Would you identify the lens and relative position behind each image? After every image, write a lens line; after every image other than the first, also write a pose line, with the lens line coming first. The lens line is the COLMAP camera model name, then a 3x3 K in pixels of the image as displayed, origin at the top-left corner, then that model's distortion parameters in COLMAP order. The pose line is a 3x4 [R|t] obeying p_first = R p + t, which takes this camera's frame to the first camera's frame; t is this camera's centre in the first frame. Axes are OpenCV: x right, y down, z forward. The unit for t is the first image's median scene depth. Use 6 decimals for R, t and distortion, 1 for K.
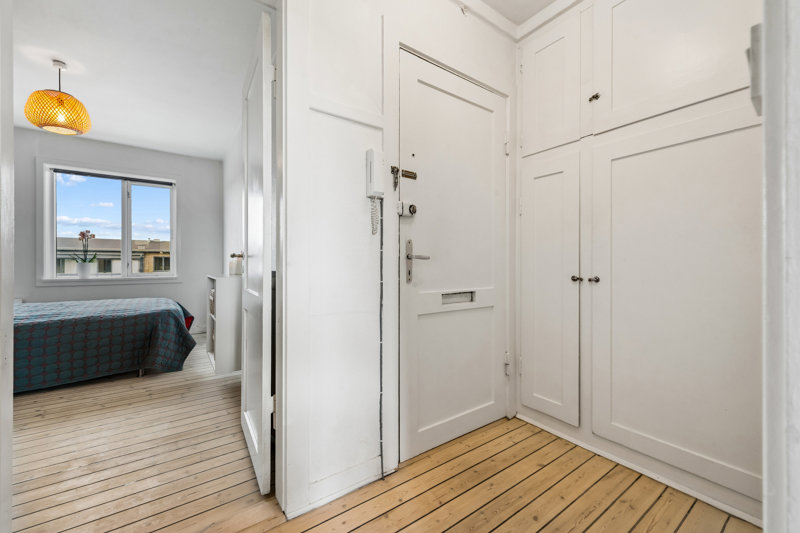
lens RADIAL K [[318.6, 0, 404.6], [0, 318.6, 266.2], [0, 0, 1]] dist [0.000635, -0.000134]
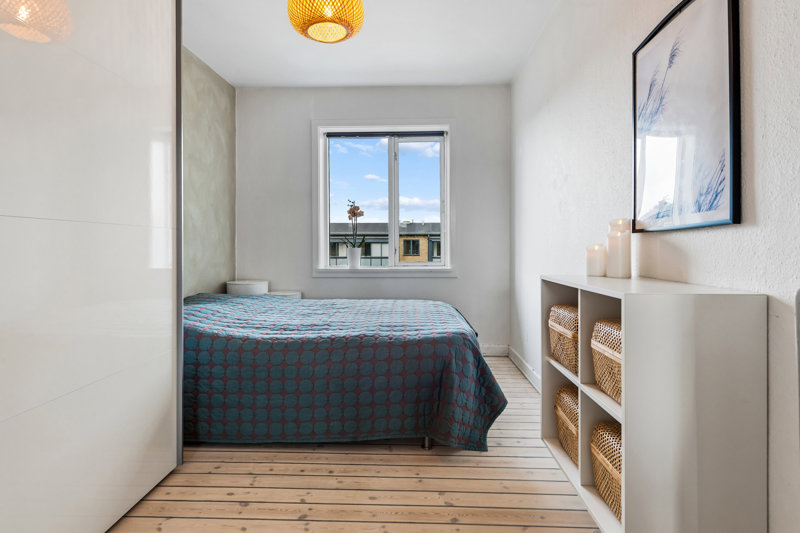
lens RADIAL K [[412.0, 0, 400.8], [0, 412.0, 261.5], [0, 0, 1]] dist [0.015083, -0.000076]
pose [[0.784425, 0.016844, -0.619995, -0.380847], [0.001587, 0.999573, 0.029164, -0.010434], [0.620222, -0.023861, 0.784063, 0.369071]]
